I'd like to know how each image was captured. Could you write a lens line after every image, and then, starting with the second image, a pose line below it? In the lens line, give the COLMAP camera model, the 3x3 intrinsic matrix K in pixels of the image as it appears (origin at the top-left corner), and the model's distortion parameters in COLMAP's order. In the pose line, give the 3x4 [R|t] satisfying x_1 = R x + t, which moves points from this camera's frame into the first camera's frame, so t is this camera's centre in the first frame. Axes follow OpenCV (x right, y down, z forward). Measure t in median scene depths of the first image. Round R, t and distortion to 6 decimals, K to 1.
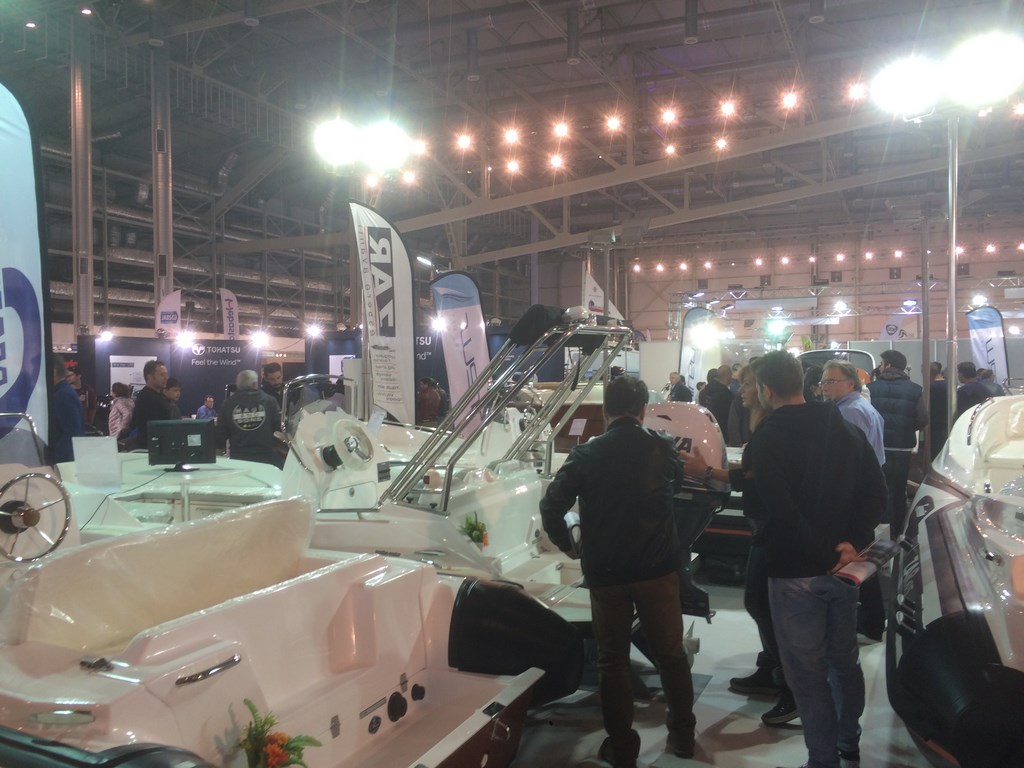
lens RADIAL K [[861.8, 0, 509.8], [0, 861.8, 381.5], [0, 0, 1]] dist [0.079274, -0.102960]
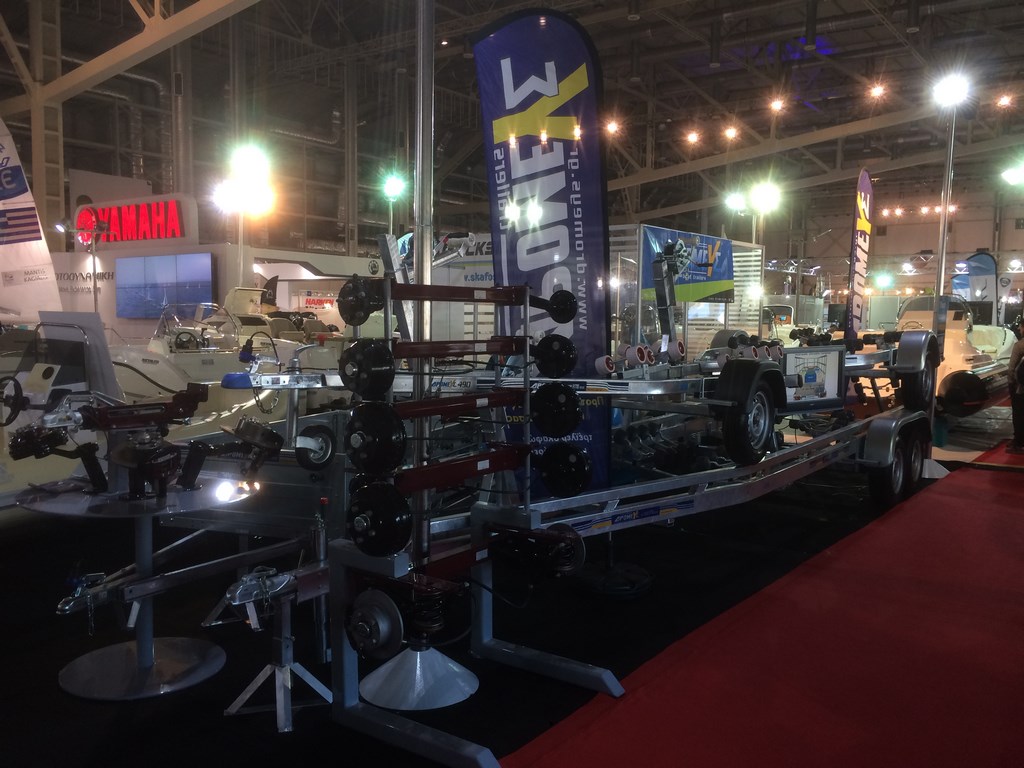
lens RADIAL K [[861.8, 0, 509.8], [0, 861.8, 381.5], [0, 0, 1]] dist [0.079274, -0.102960]
pose [[0.974798, 0.034573, -0.220394, 0.076050], [-0.019405, 0.997314, 0.070622, 0.001948], [0.222244, -0.064566, 0.972851, -0.302082]]
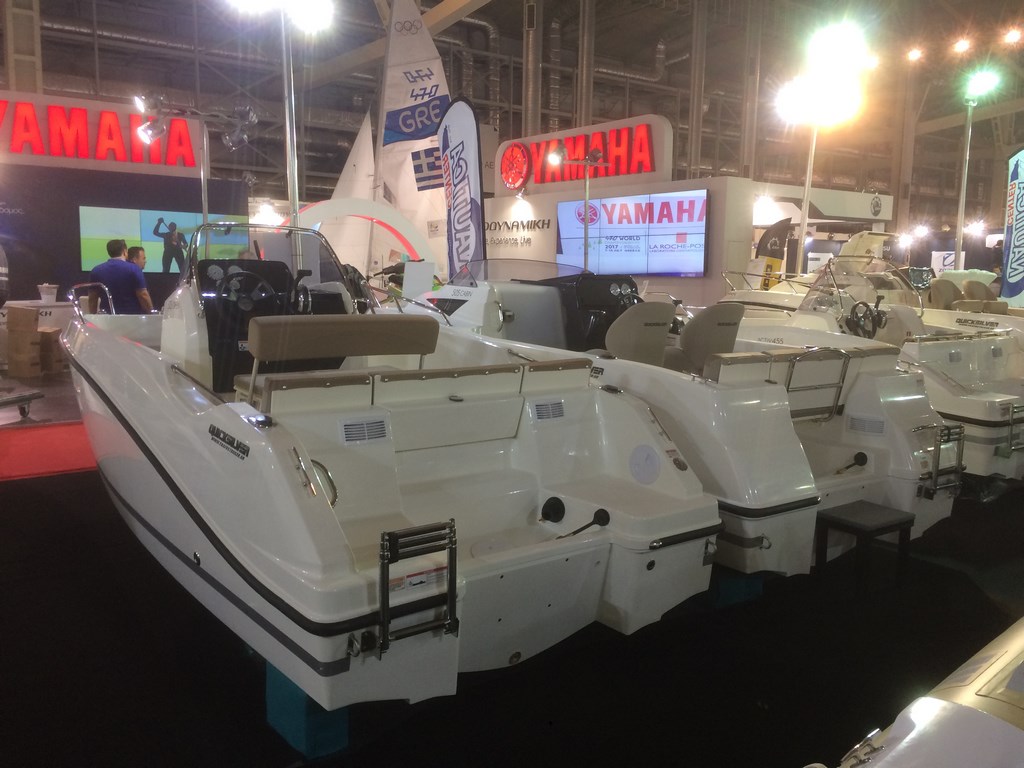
lens RADIAL K [[861.8, 0, 509.8], [0, 861.8, 381.5], [0, 0, 1]] dist [0.079274, -0.102960]
pose [[0.870175, 0.084290, -0.485479, -0.073235], [-0.023156, 0.991167, 0.130584, 0.002451], [0.492198, -0.102389, 0.864441, -0.233713]]
